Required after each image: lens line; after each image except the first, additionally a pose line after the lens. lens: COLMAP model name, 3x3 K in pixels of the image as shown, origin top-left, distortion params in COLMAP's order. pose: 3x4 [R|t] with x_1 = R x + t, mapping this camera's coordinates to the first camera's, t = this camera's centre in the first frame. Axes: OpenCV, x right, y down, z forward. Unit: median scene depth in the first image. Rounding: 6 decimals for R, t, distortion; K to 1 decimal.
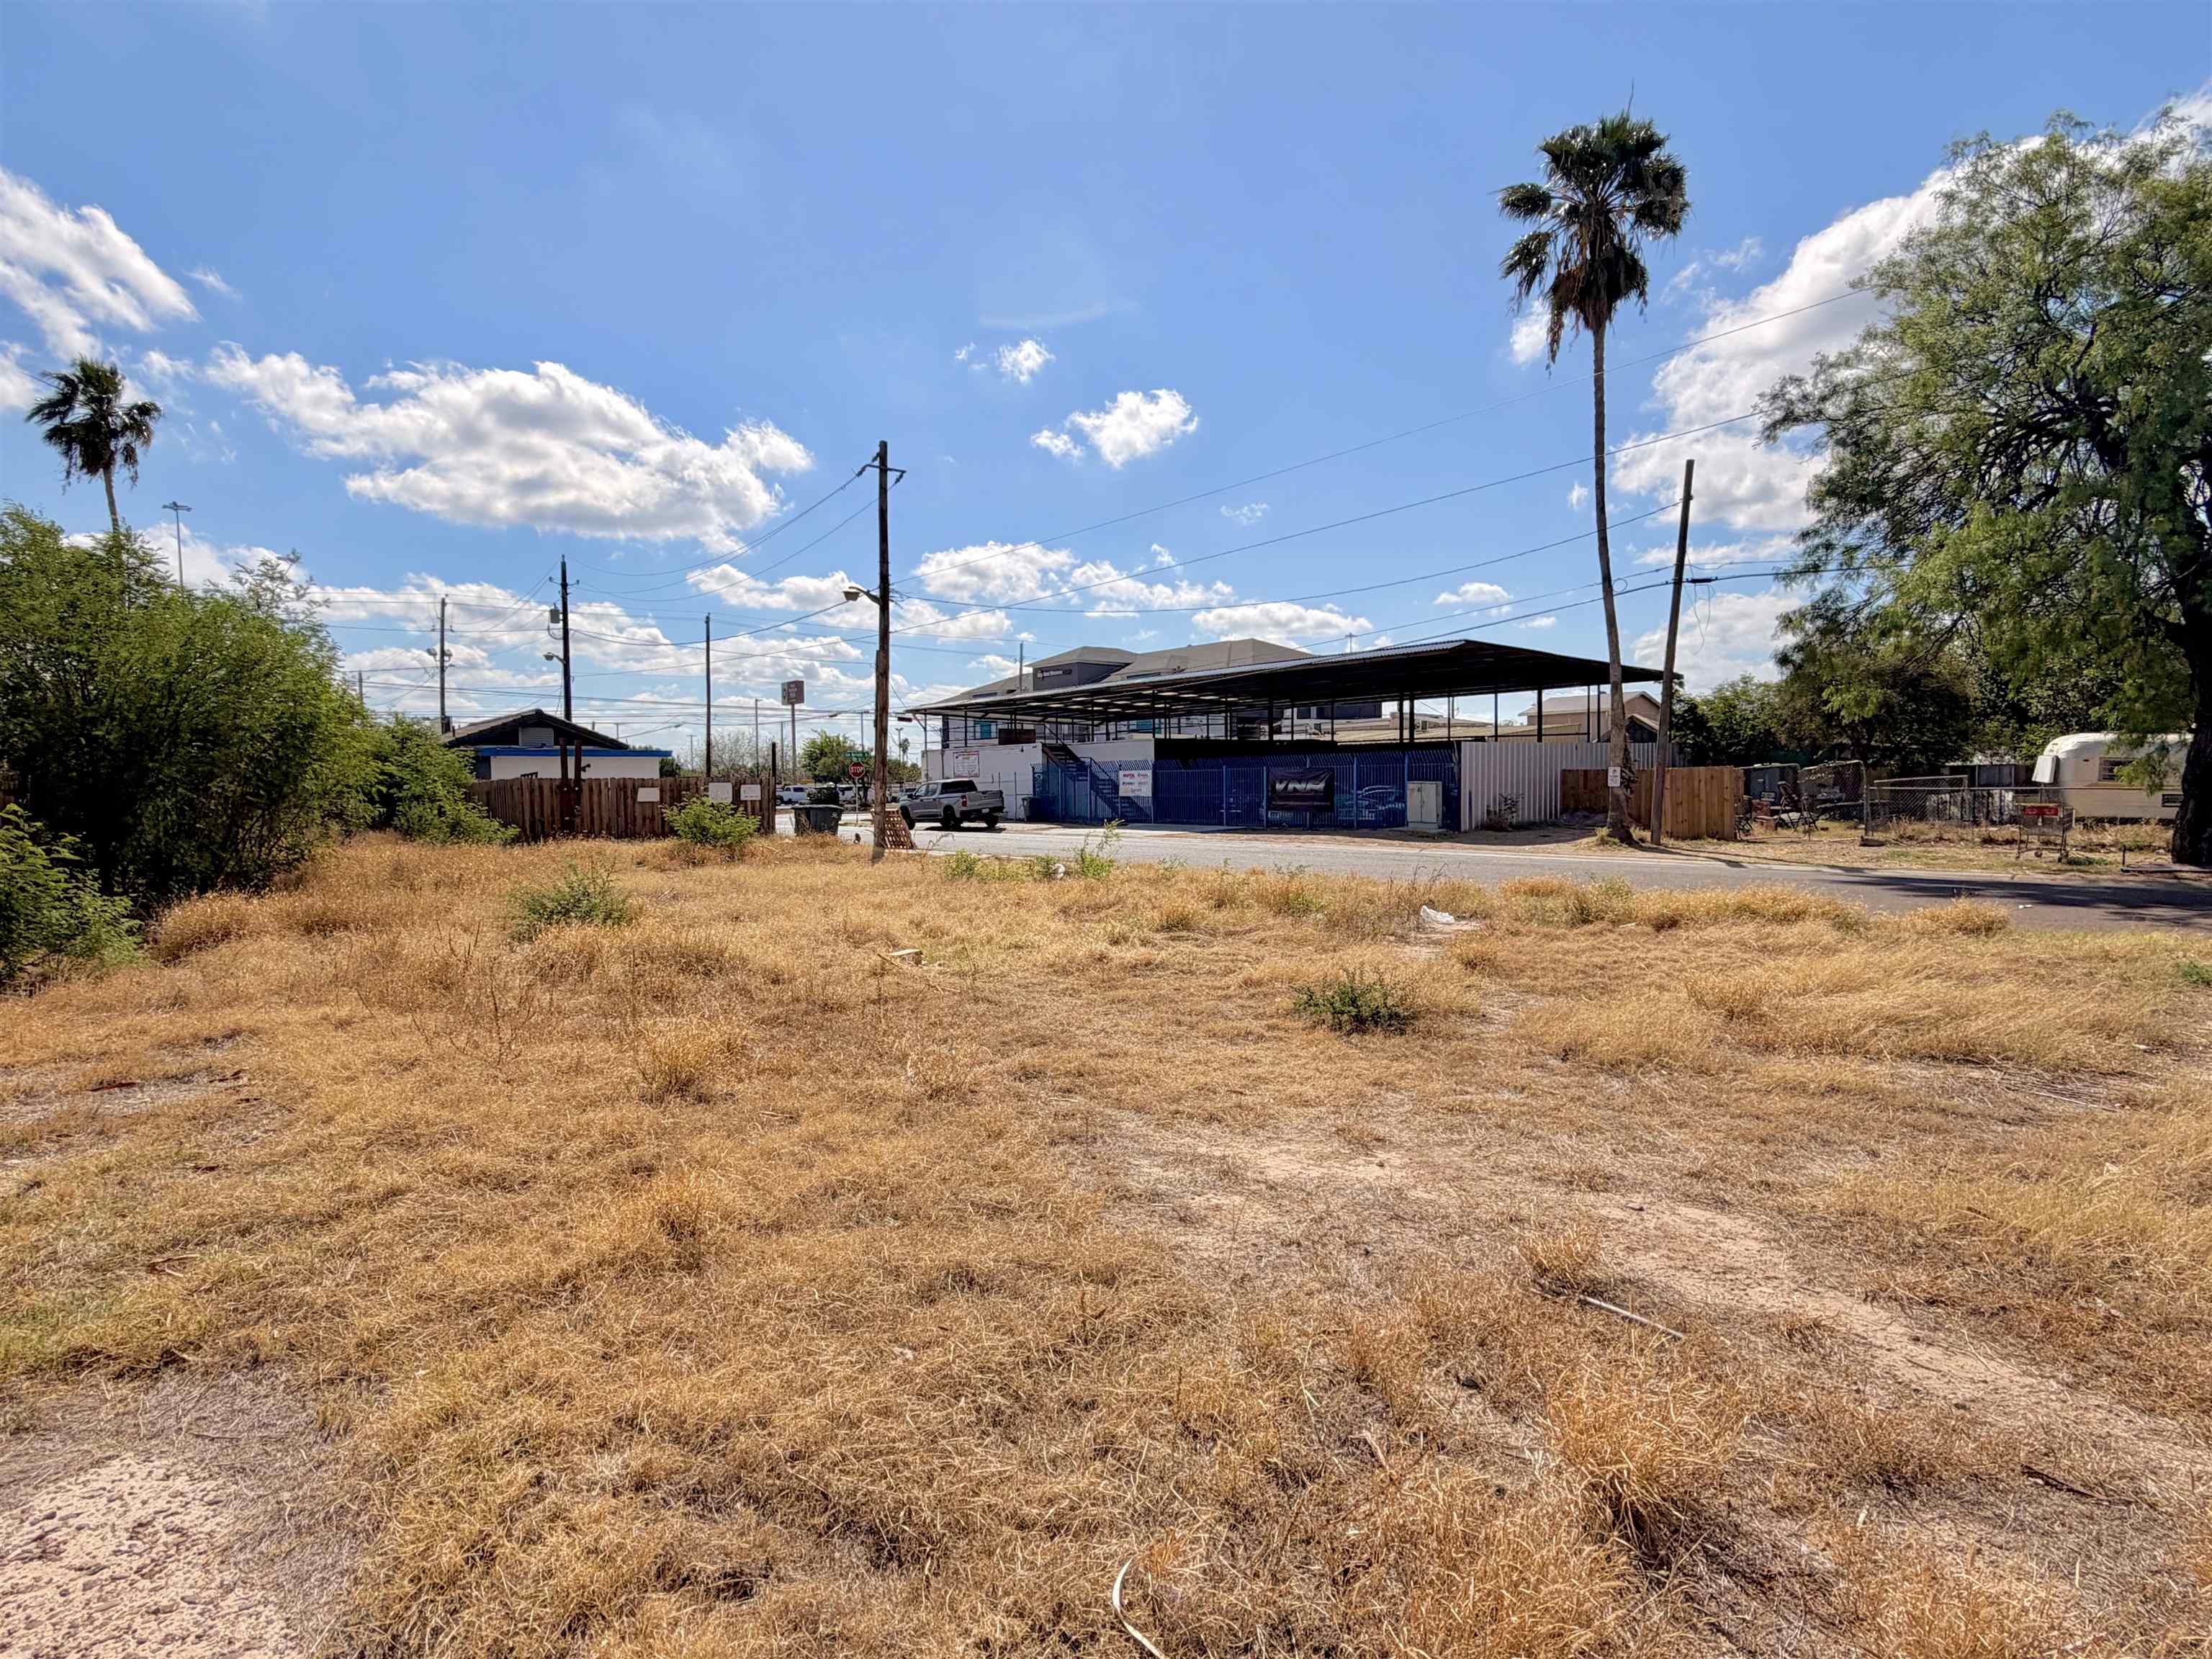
lens RADIAL K [[1183.1, 0, 1106.0], [0, 1183.1, 829.5], [0, 0, 1]] dist [-0.001191, -0.000278]
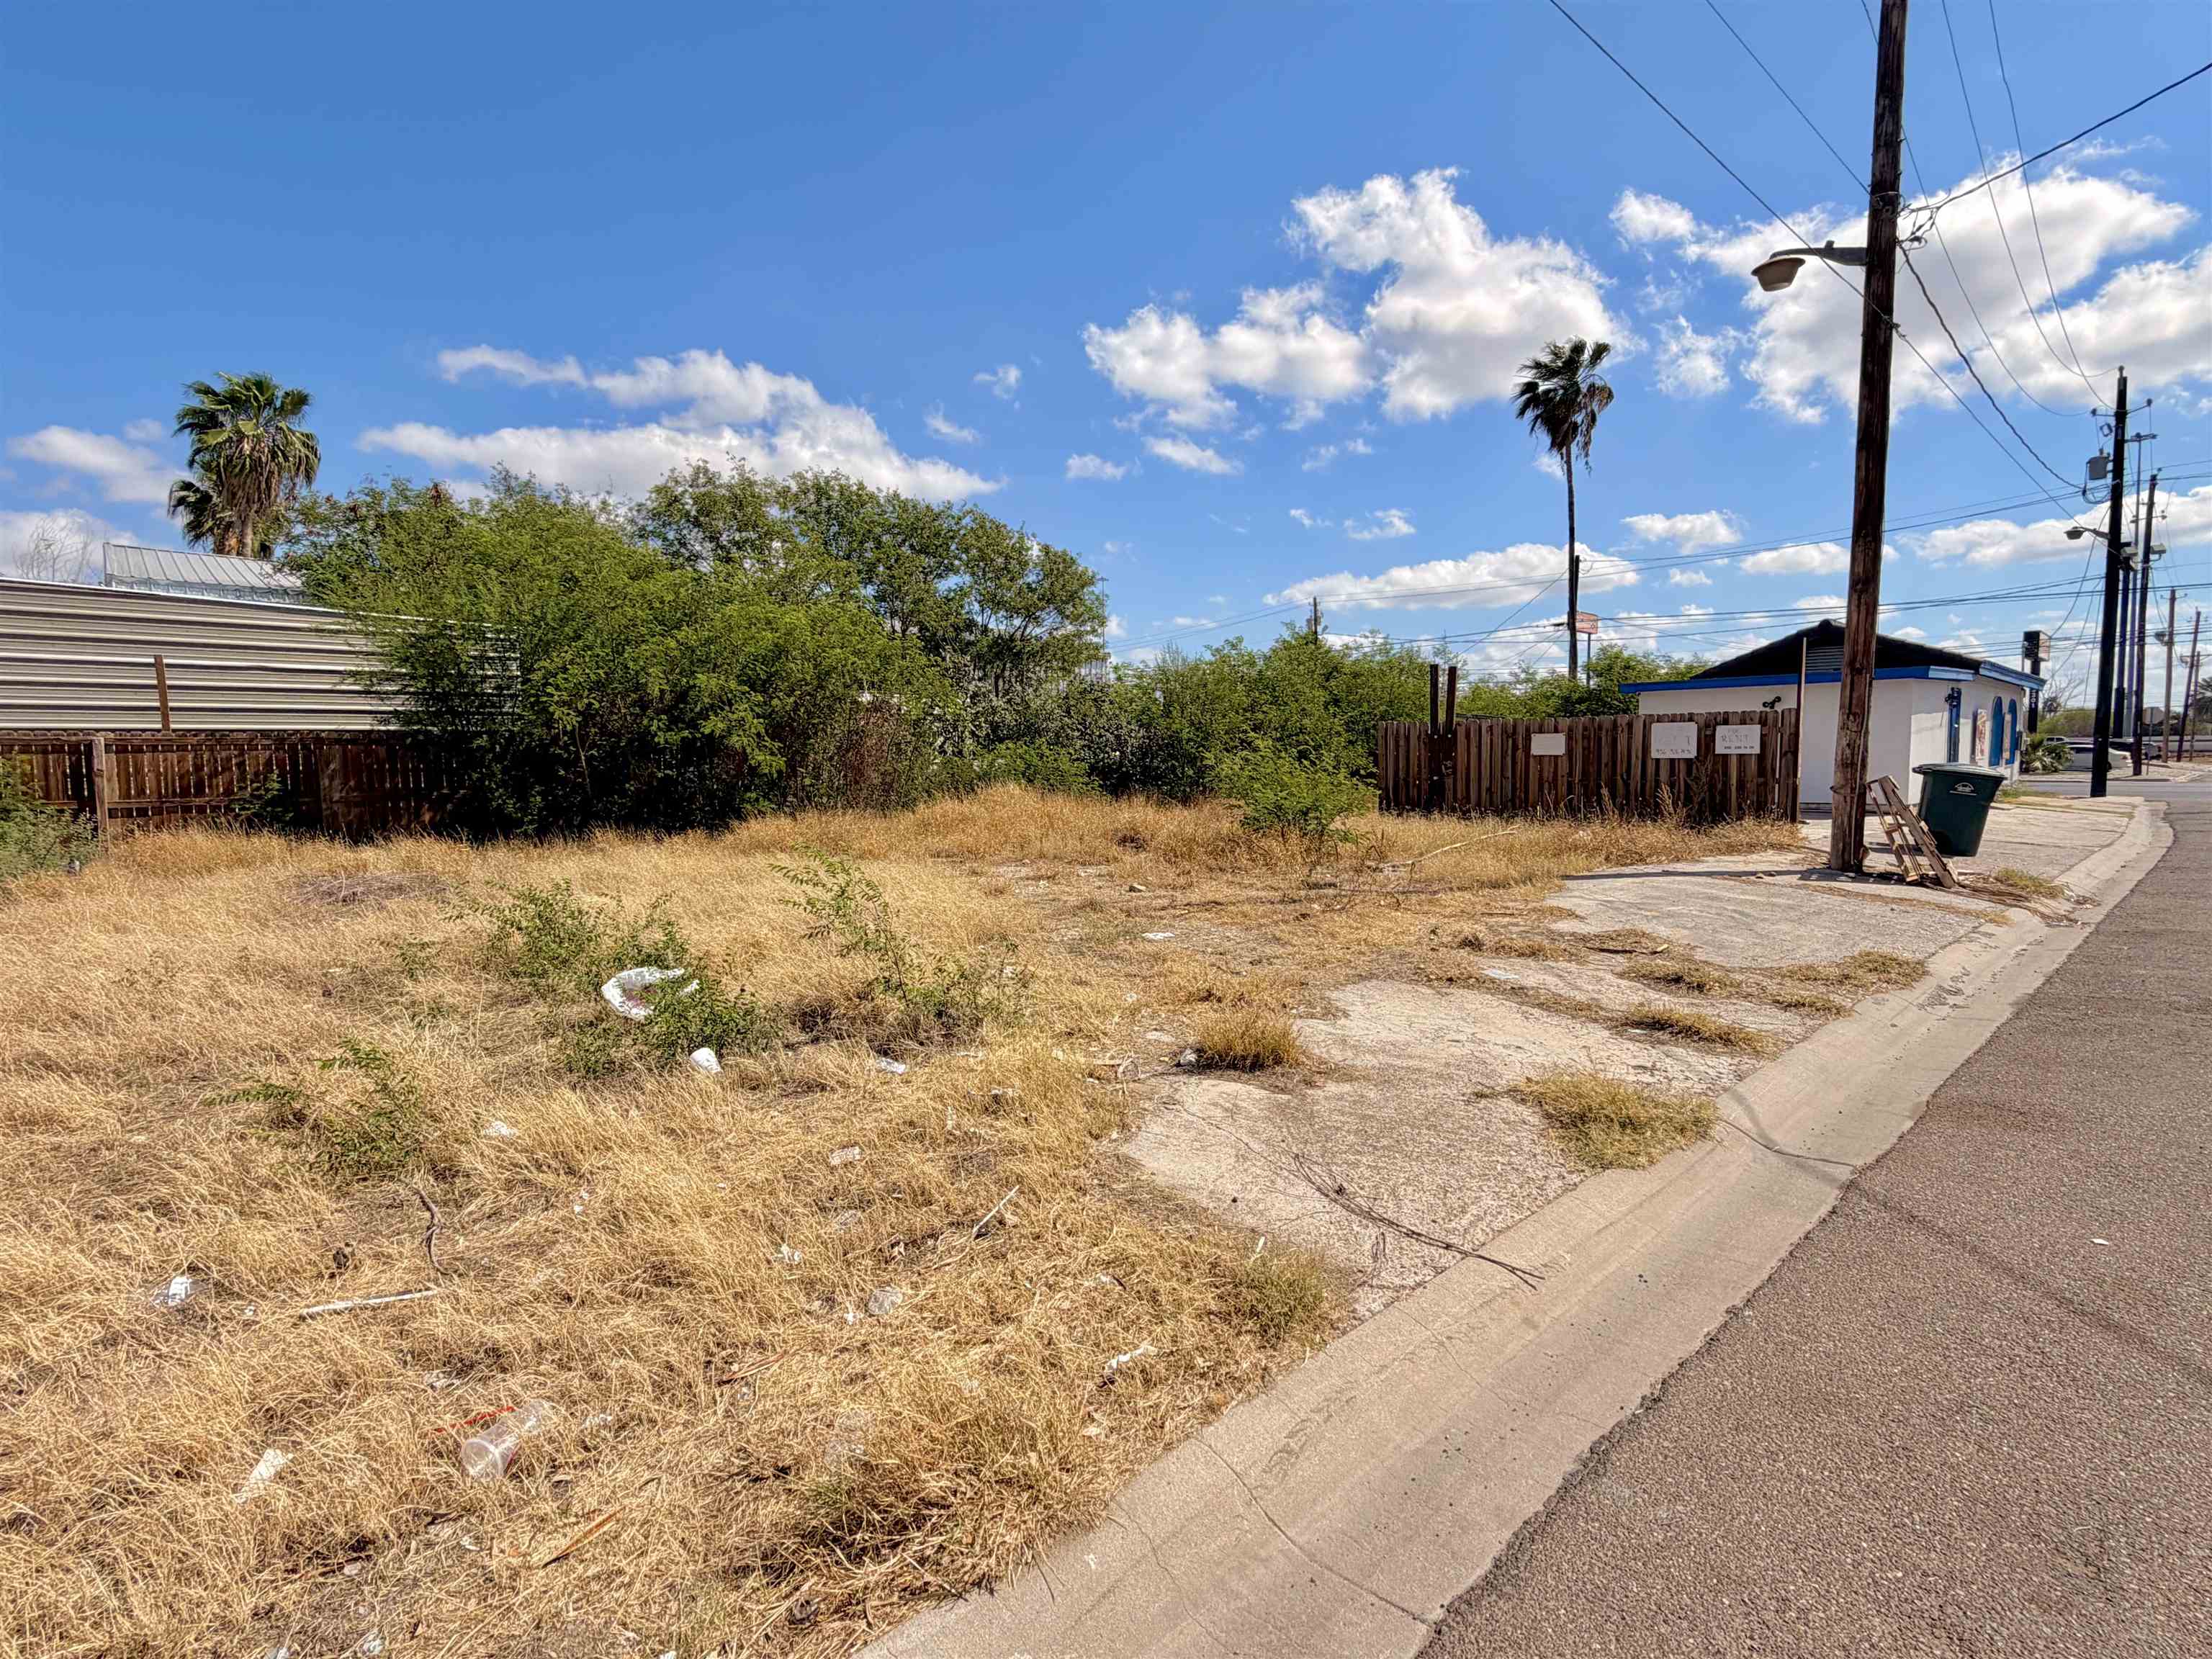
lens RADIAL K [[1068.0, 0, 1104.0], [0, 1068.0, 832.4], [0, 0, 1]] dist [0.002911, -0.000611]
pose [[0.075388, 0.078203, -0.994083, 0.163873], [-0.025283, 0.996749, 0.076495, -0.020160], [0.996834, 0.019367, 0.077121, 0.718930]]
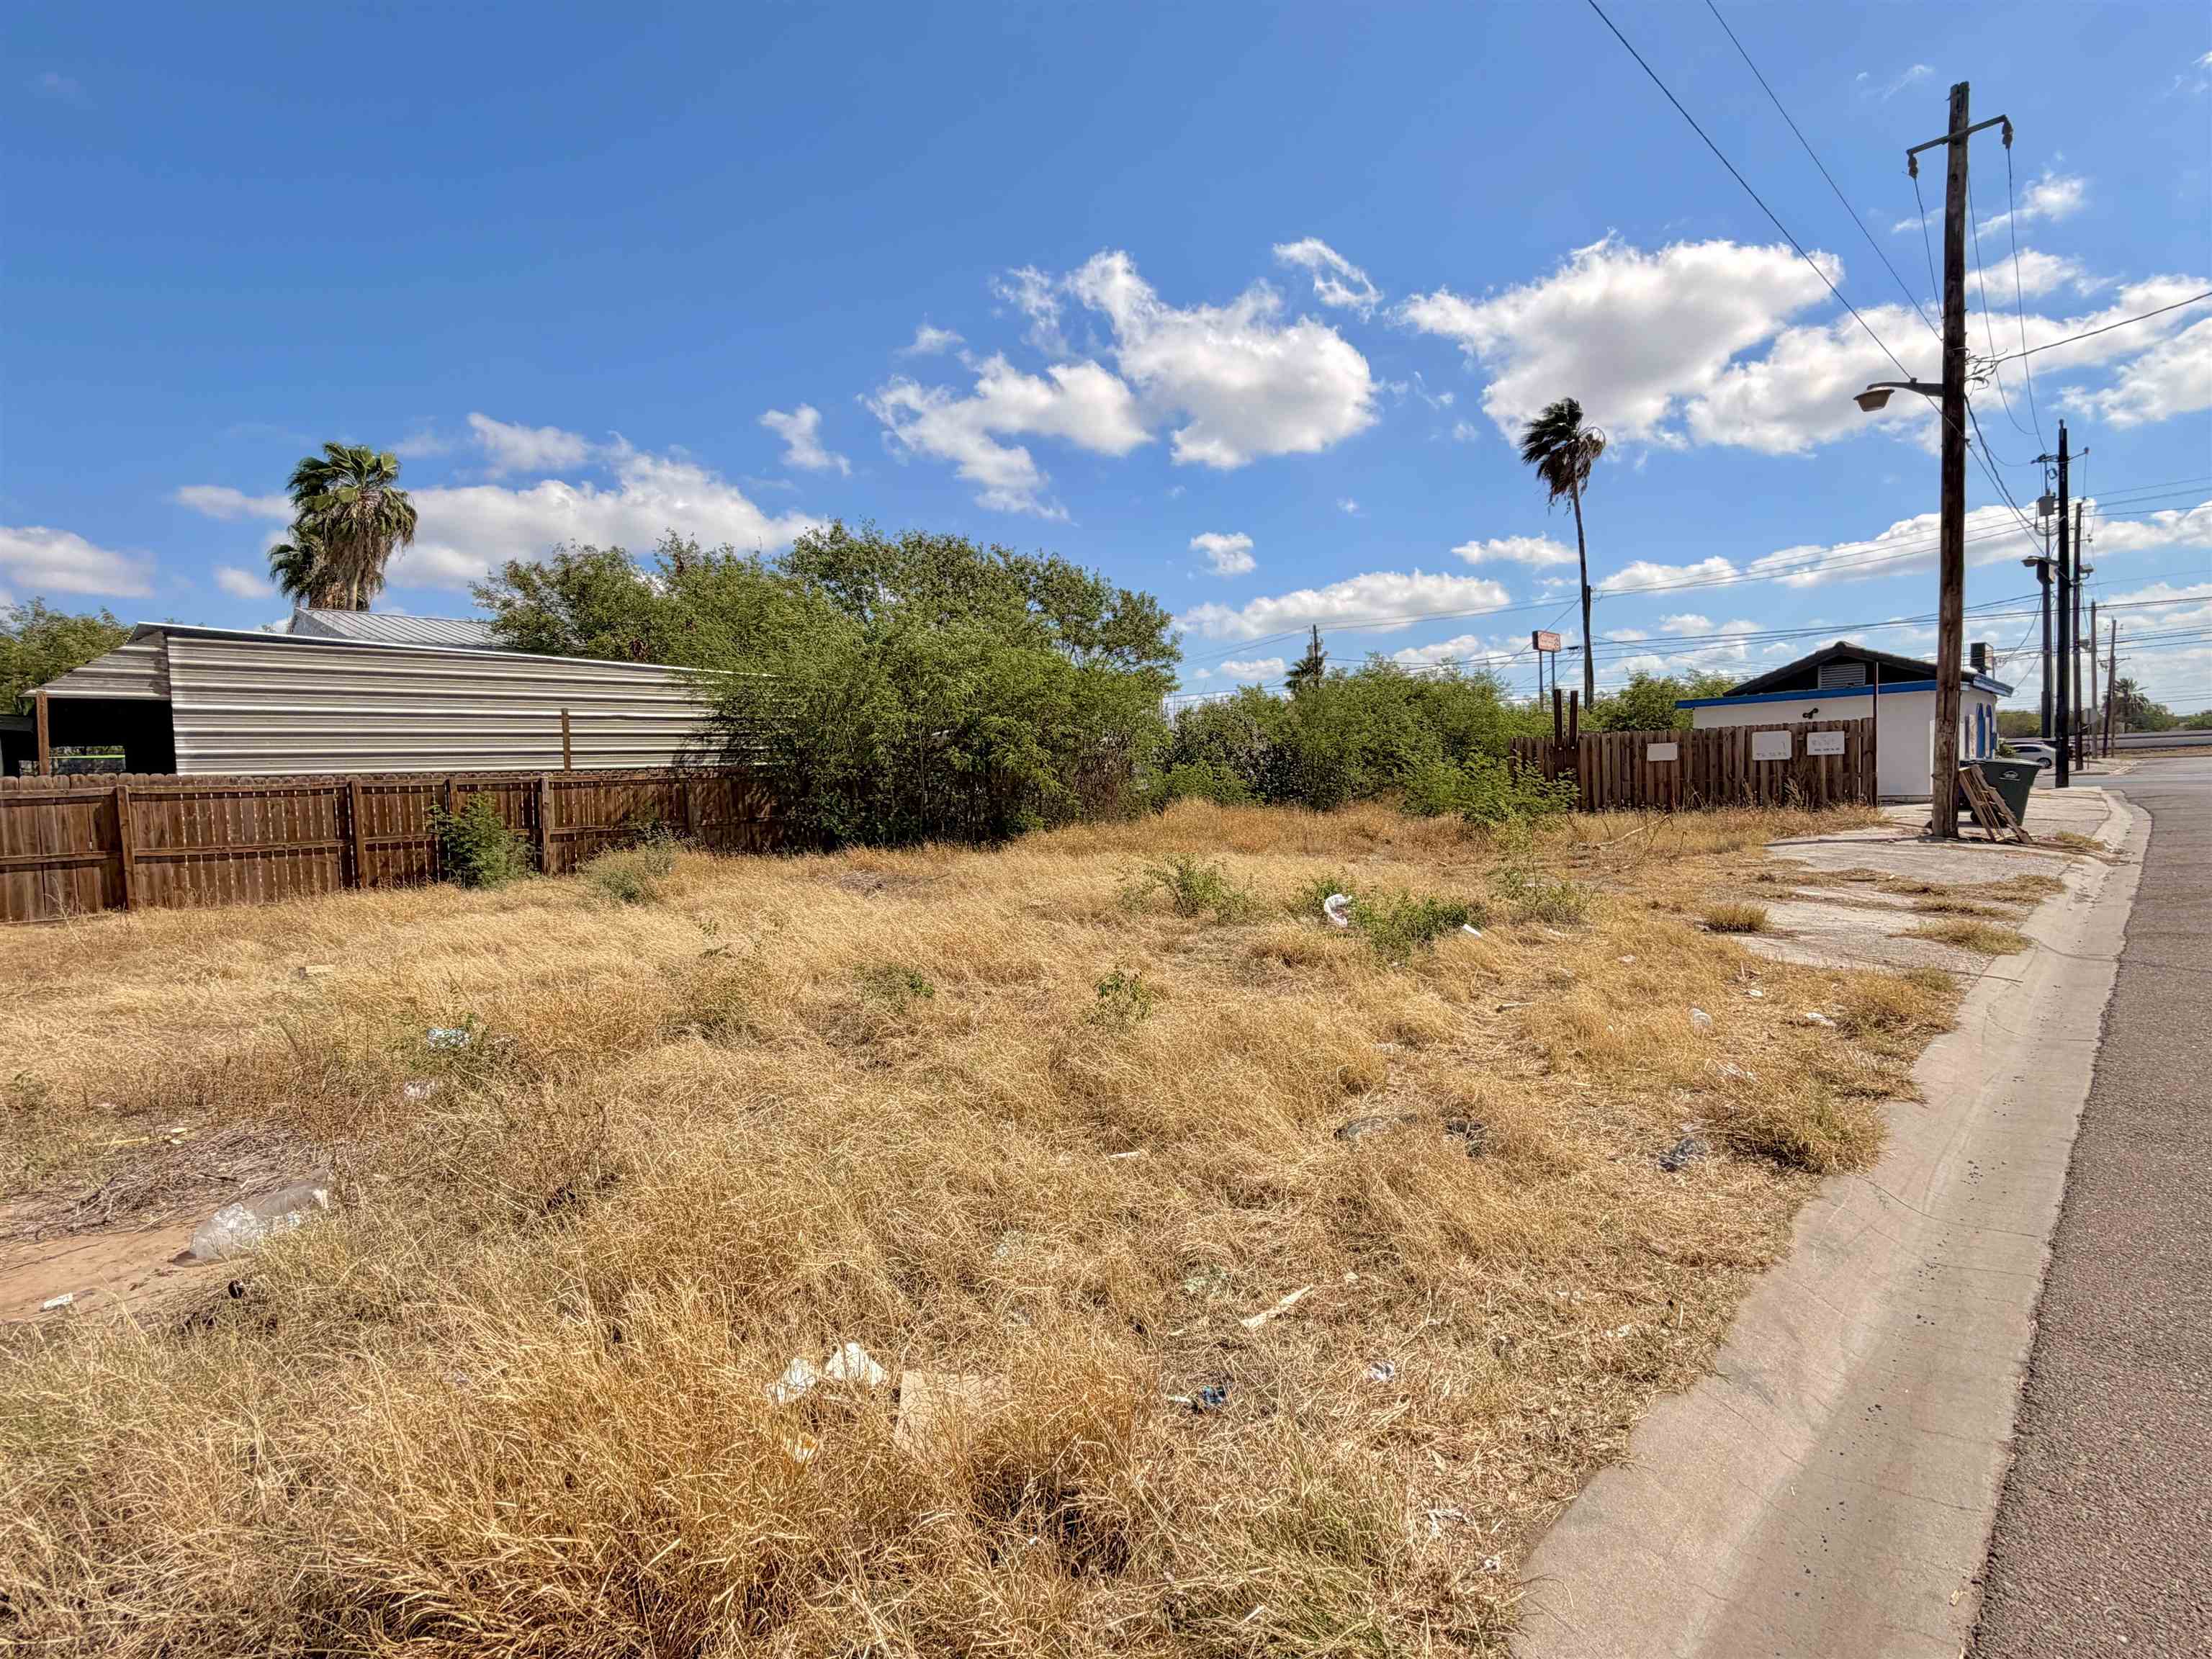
lens RADIAL K [[1068.0, 0, 1104.0], [0, 1068.0, 832.4], [0, 0, 1]] dist [0.002911, -0.000611]
pose [[0.119299, 0.050933, -0.991551, 0.267400], [0.002758, 0.998662, 0.051630, -0.013874], [0.992854, -0.008895, 0.118999, 0.550153]]
